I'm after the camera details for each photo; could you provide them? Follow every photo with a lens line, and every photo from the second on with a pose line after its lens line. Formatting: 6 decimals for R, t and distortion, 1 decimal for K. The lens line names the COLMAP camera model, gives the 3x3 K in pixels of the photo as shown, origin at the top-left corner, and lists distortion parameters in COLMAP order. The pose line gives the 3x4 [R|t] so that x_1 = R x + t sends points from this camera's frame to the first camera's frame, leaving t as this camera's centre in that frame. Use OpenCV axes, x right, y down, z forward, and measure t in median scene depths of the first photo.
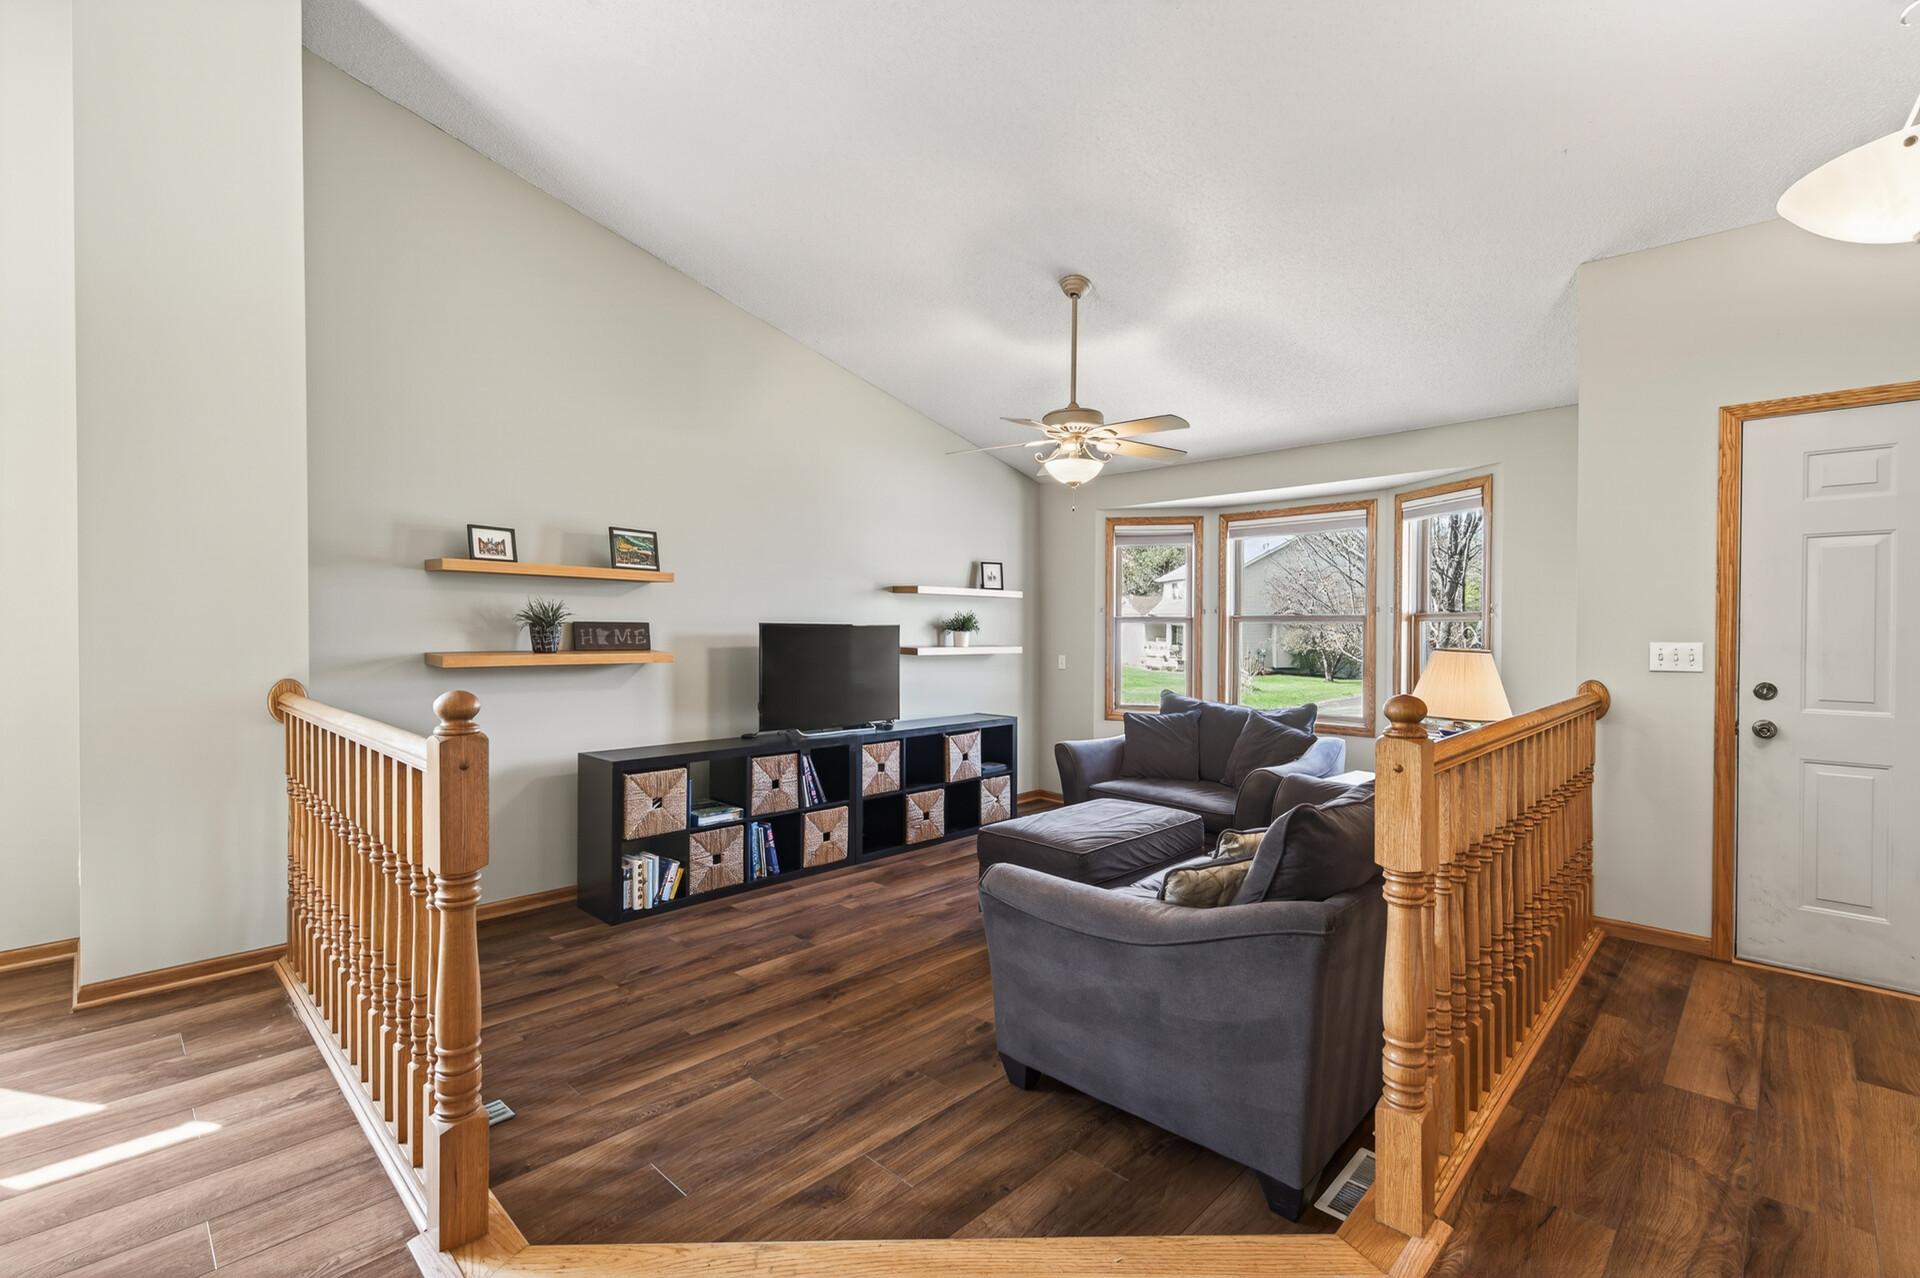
lens RADIAL K [[842.9, 0, 951.9], [0, 842.9, 645.4], [0, 0, 1]] dist [0.002156, -0.000081]
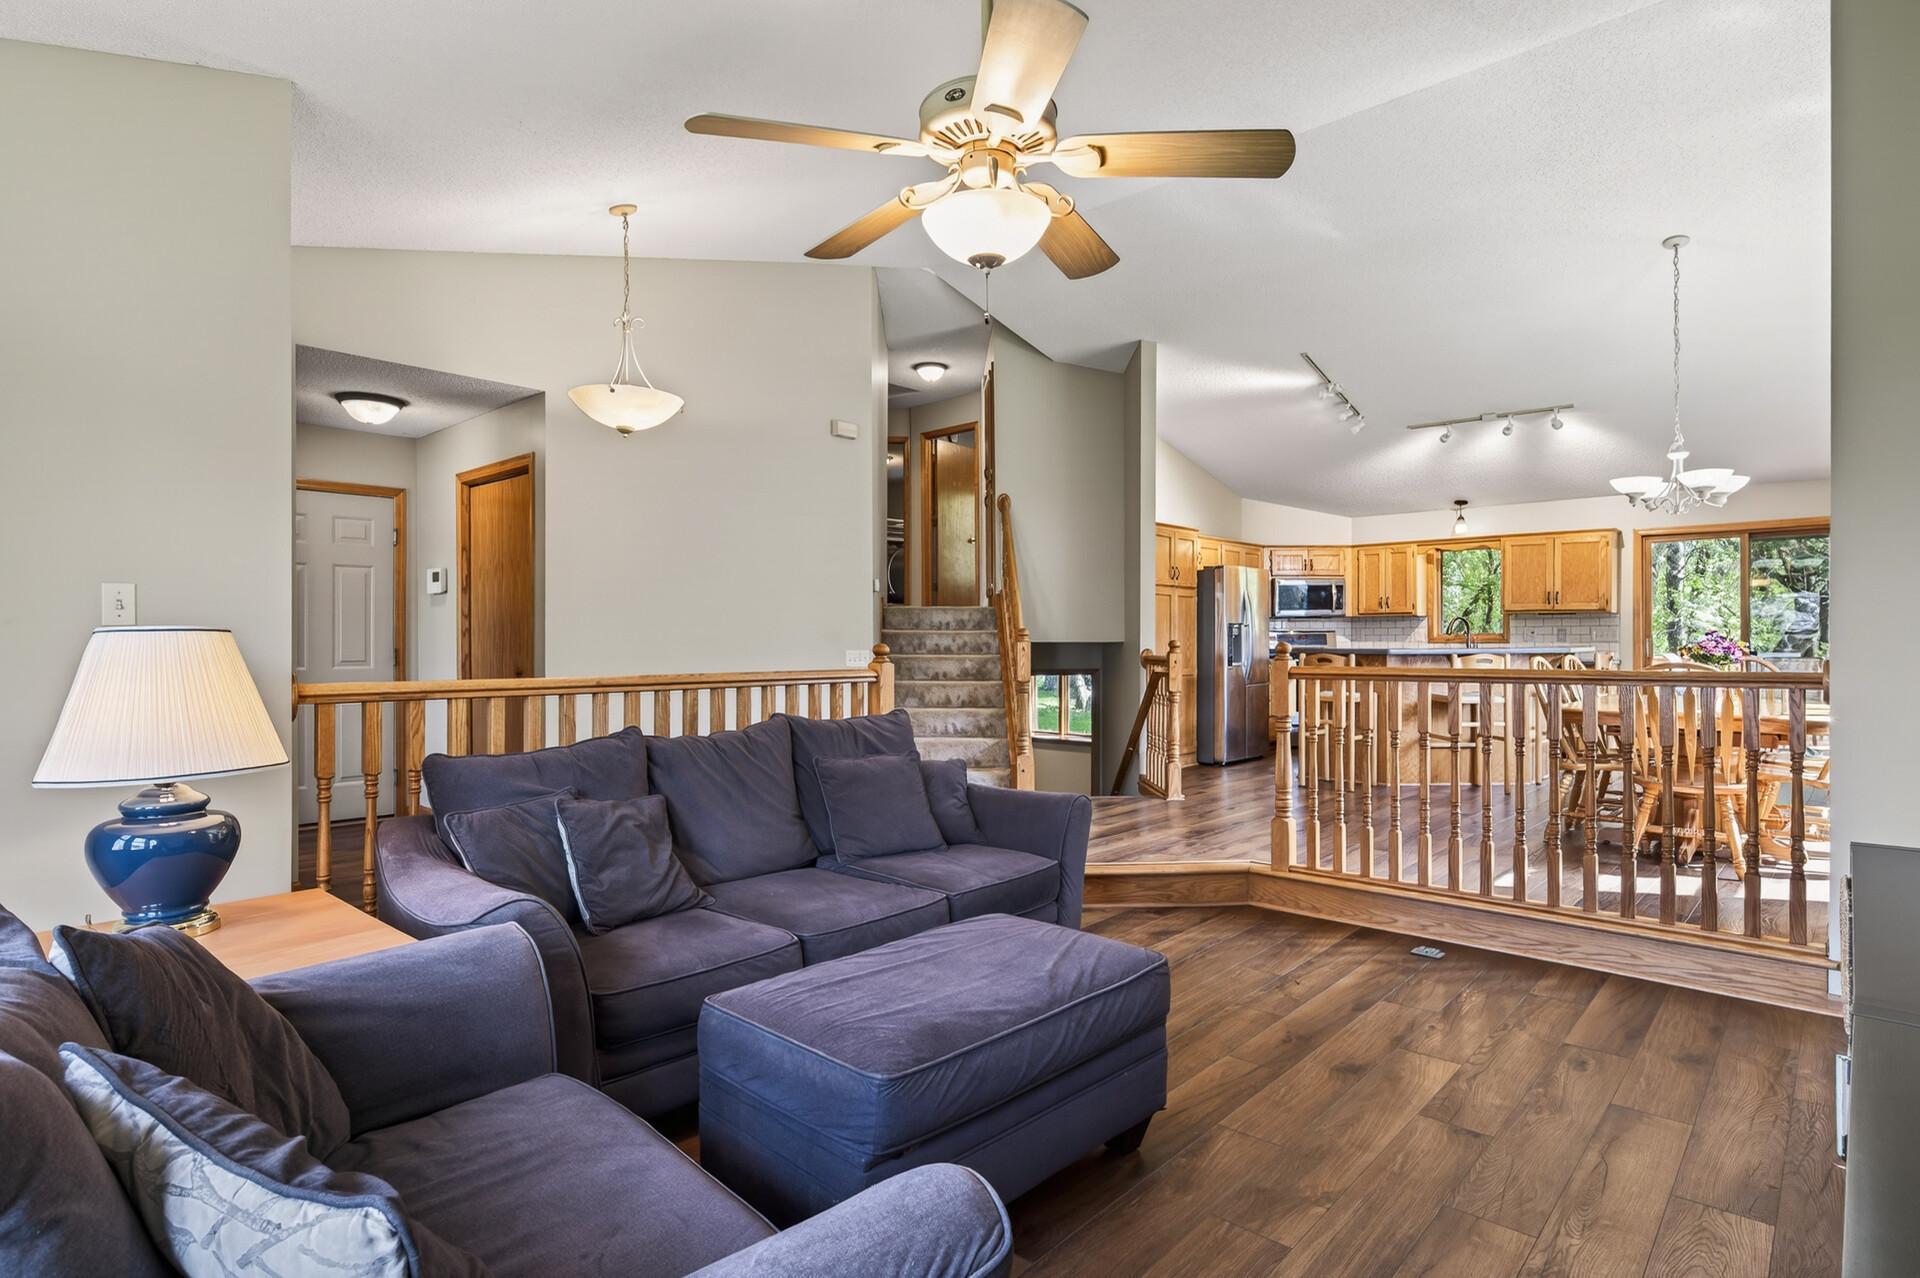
lens RADIAL K [[997.6, 0, 958.4], [0, 997.6, 648.3], [0, 0, 1]] dist [0.003522, 0.000404]
pose [[-0.999507, 0.000262, -0.031388, 0.204822], [-0.000373, 0.999796, 0.020209, 0.005597], [0.031387, 0.020211, -0.999303, 1.815869]]
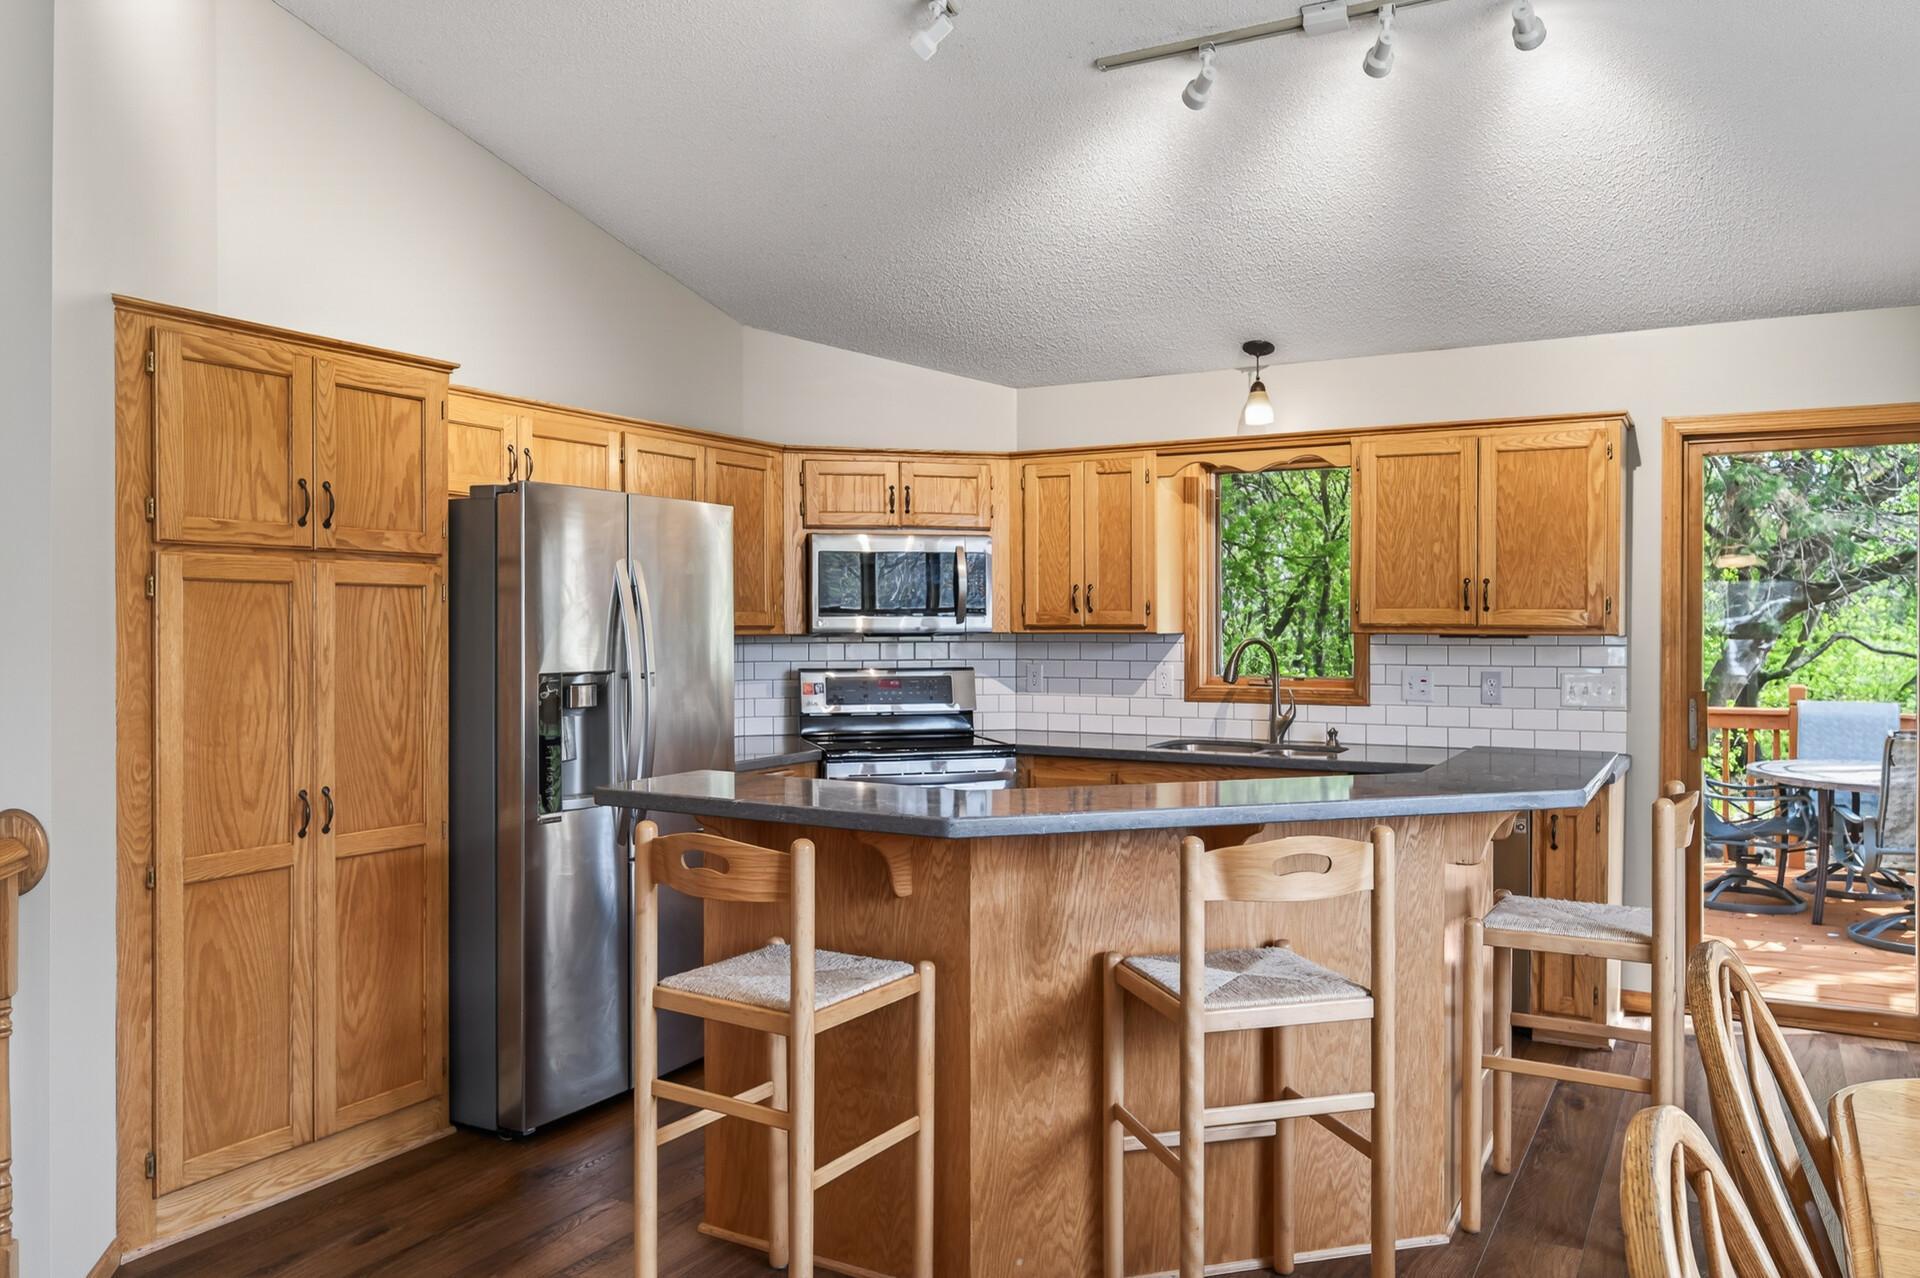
lens RADIAL K [[1380.7, 0, 958.5], [0, 1380.7, 635.4], [0, 0, 1]] dist [-0.012171, -0.000542]
pose [[-0.966561, 0.000435, -0.256436, -0.556226], [-0.004824, 0.999791, 0.019877, -0.055566], [0.256391, 0.020449, -0.966357, 0.490898]]
